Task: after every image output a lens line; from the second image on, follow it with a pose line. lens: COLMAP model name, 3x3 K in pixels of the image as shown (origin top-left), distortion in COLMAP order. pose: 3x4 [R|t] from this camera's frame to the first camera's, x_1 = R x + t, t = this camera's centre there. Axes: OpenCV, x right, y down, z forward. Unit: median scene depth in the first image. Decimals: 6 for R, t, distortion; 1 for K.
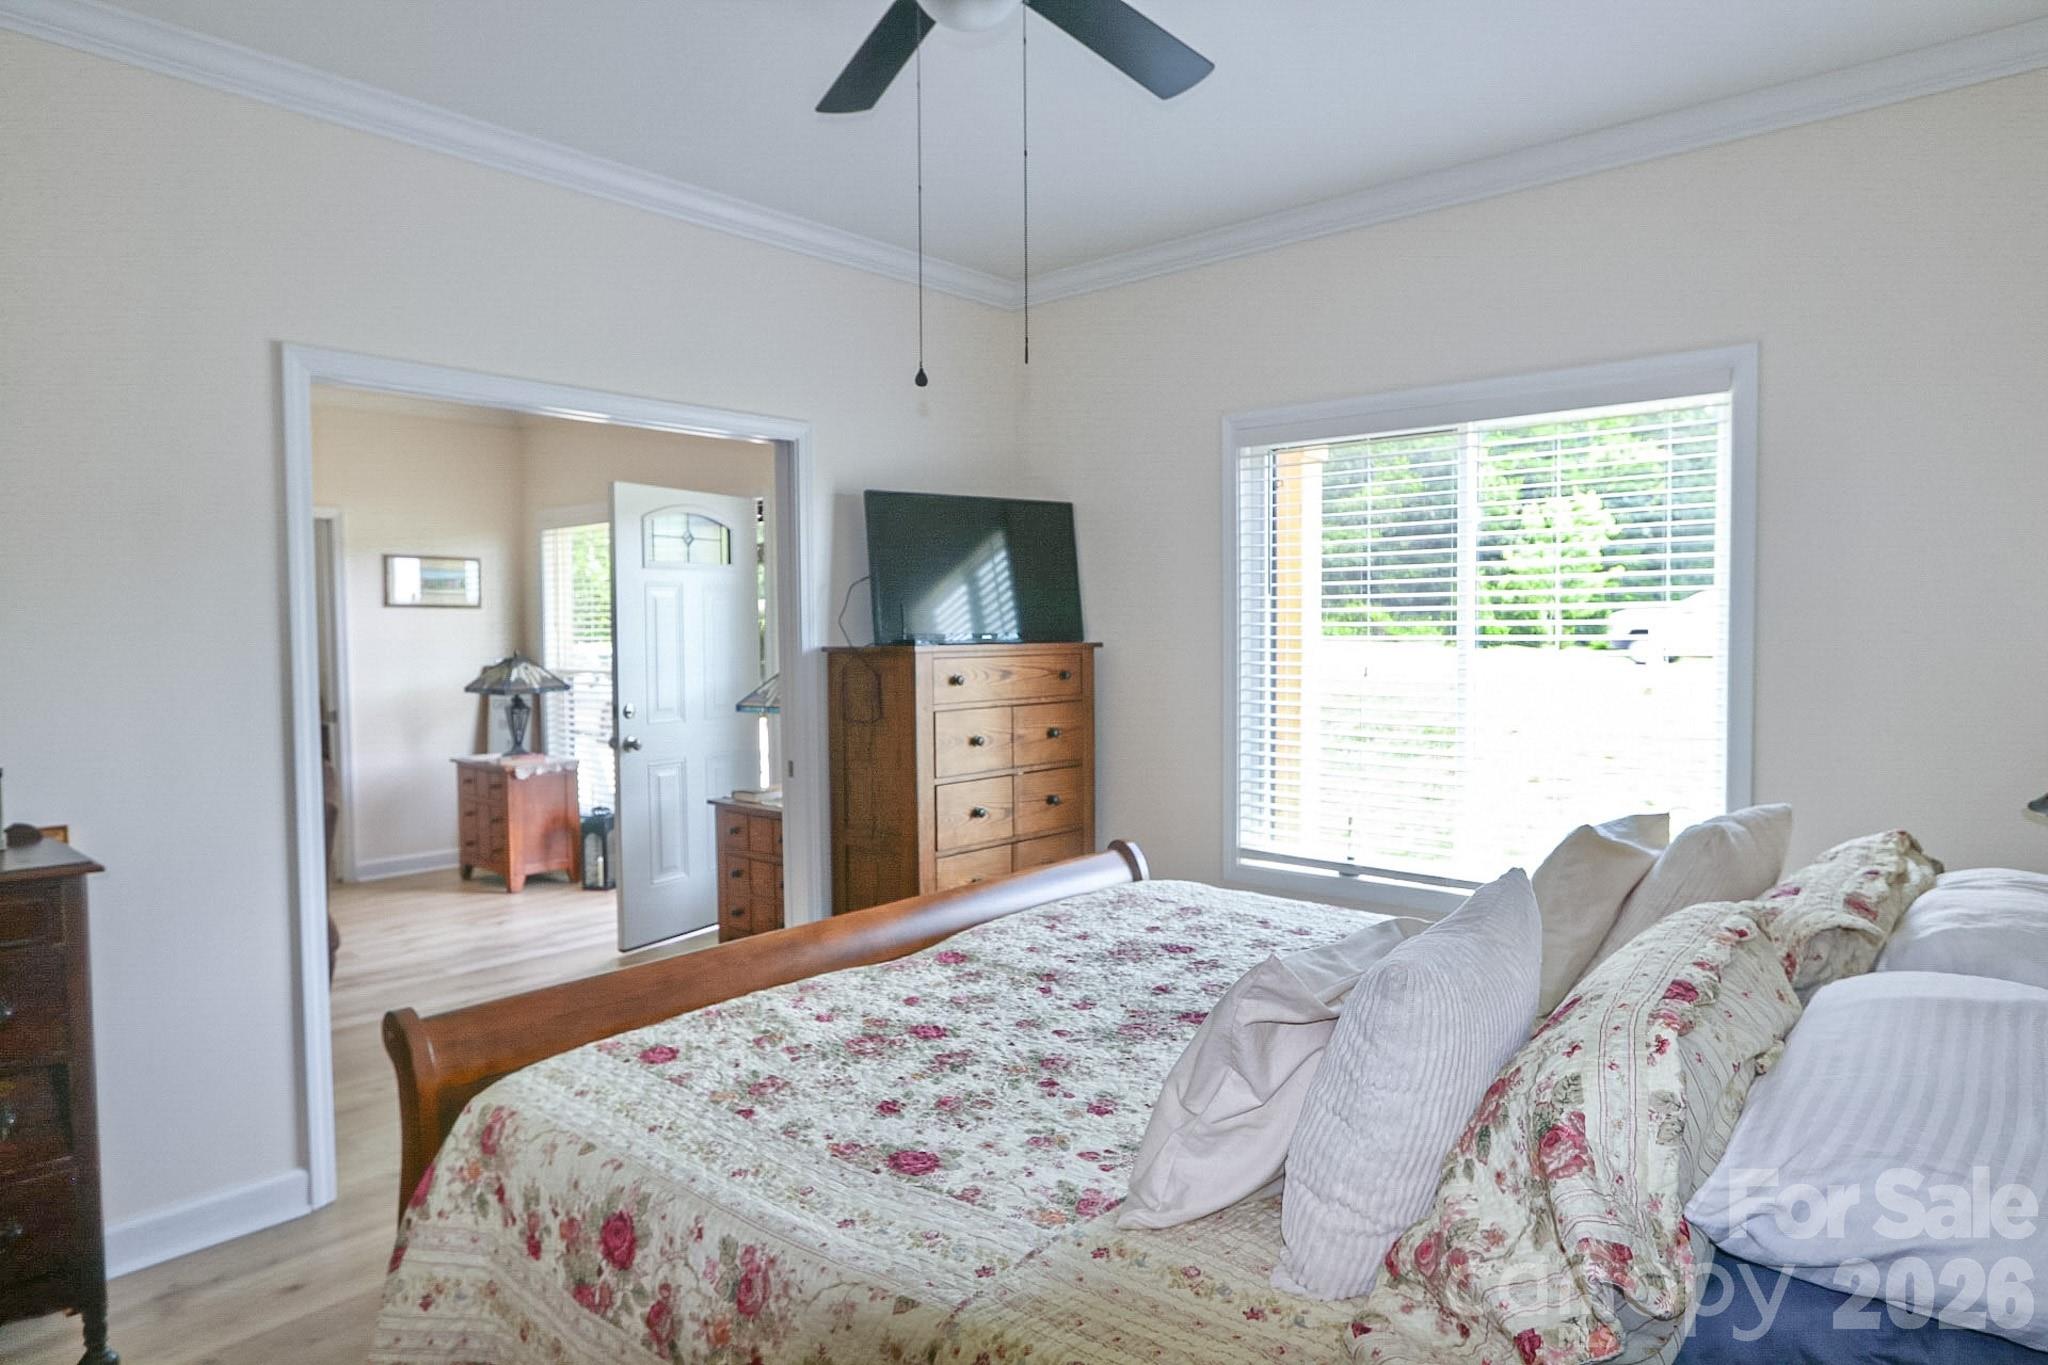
lens RADIAL K [[1227.1, 0, 1014.7], [0, 1227.1, 683.6], [0, 0, 1]] dist [-0.010449, 0.002663]
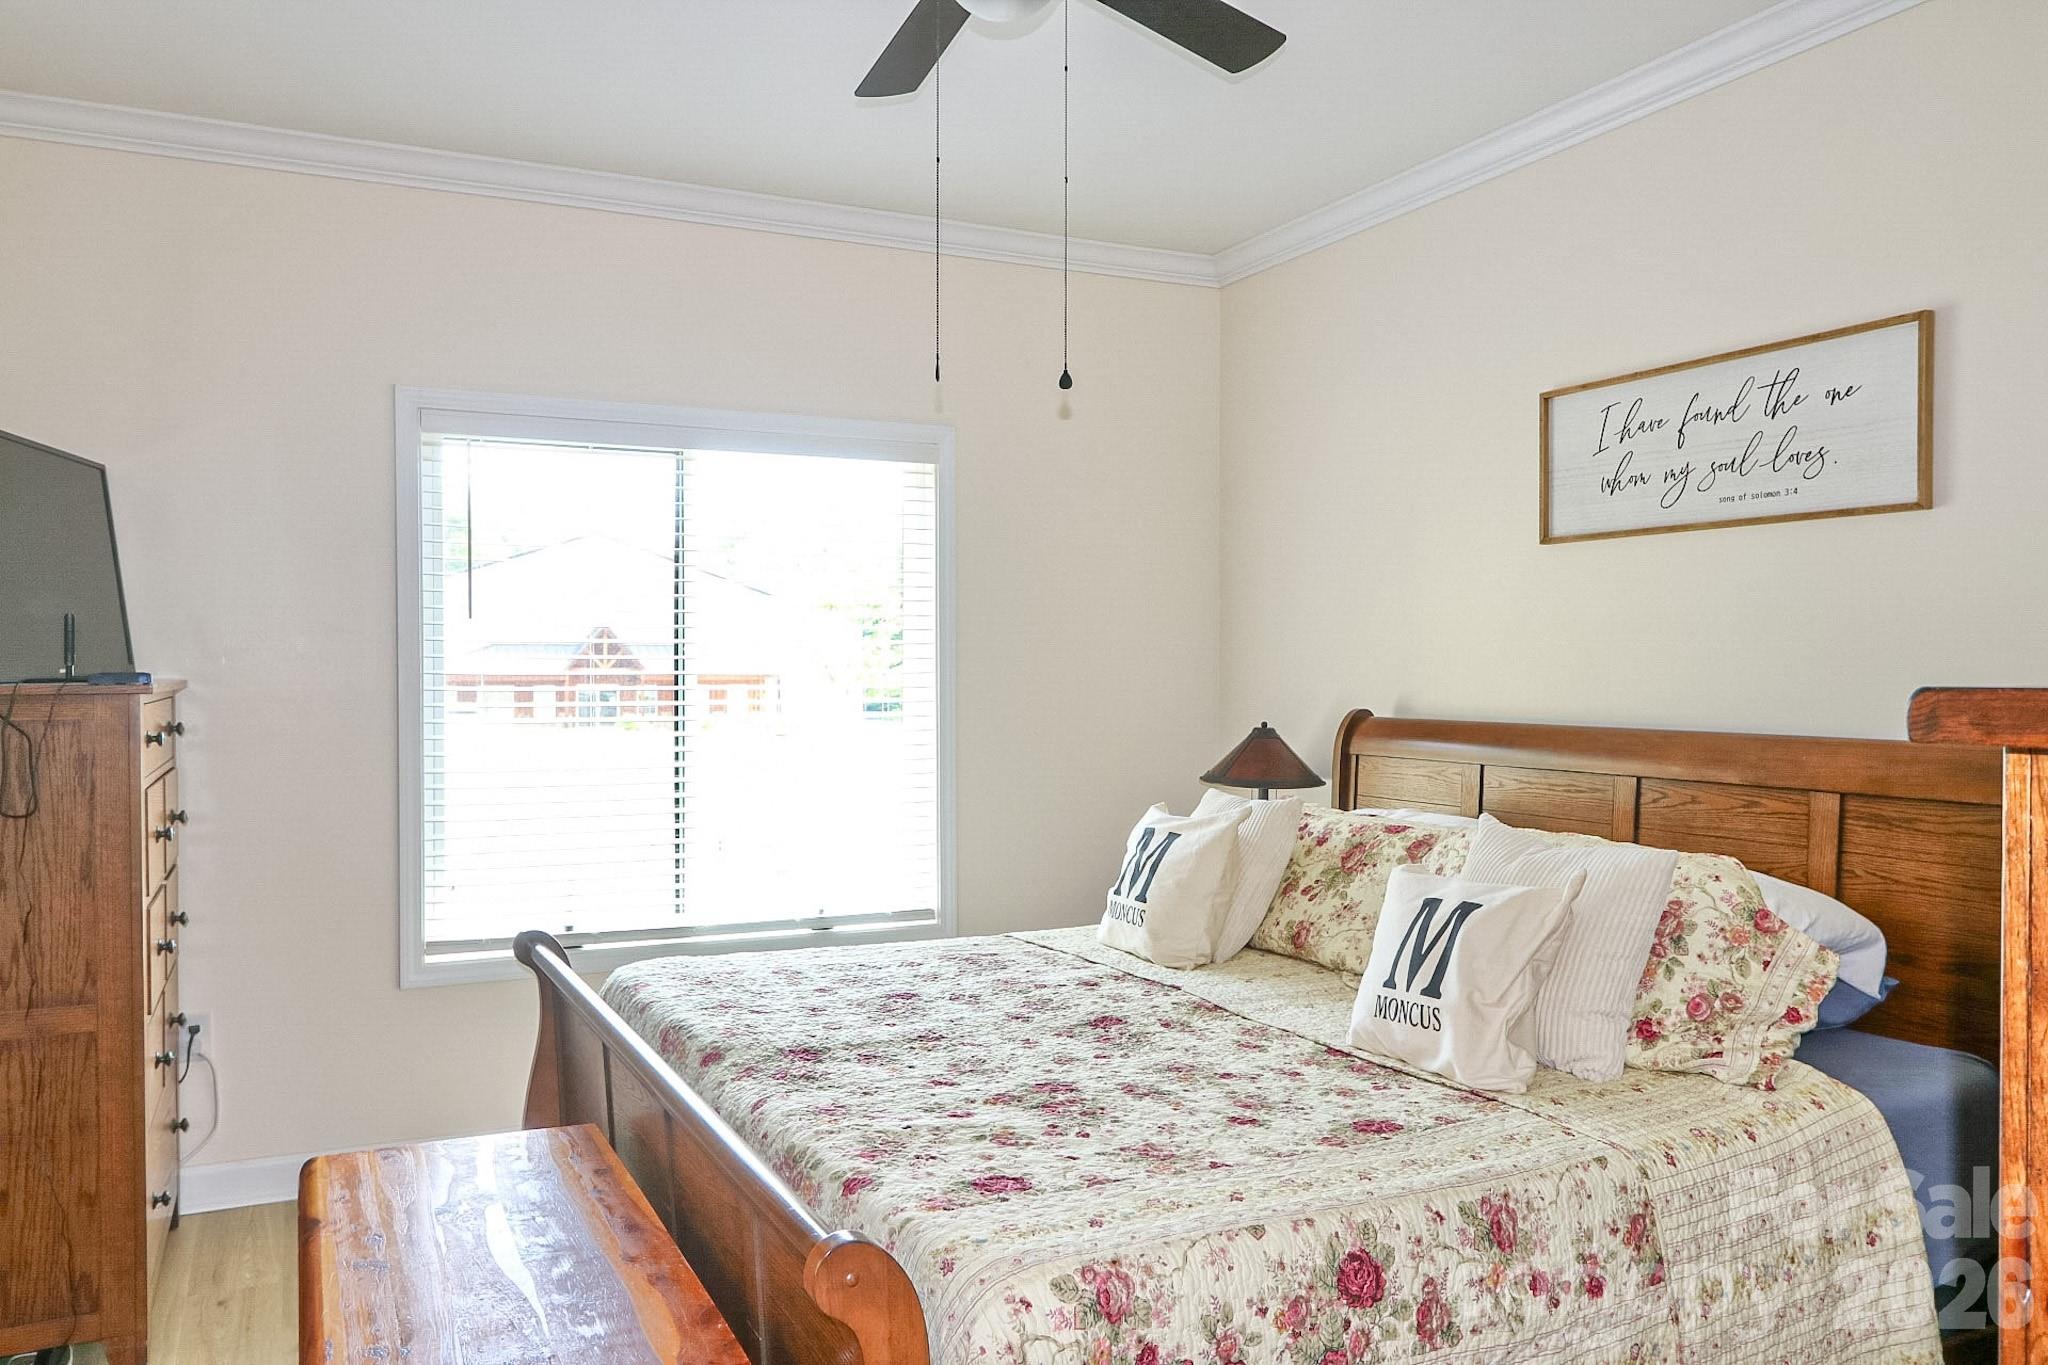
lens RADIAL K [[1510.7, 0, 1013.1], [0, 1510.7, 722.6], [0, 0, 1]] dist [-0.030245, 0.000800]
pose [[0.389187, -0.024365, 0.920836, -1.194751], [0.038087, 0.999221, 0.010341, -0.002528], [-0.920371, 0.031048, 0.389812, 0.619326]]
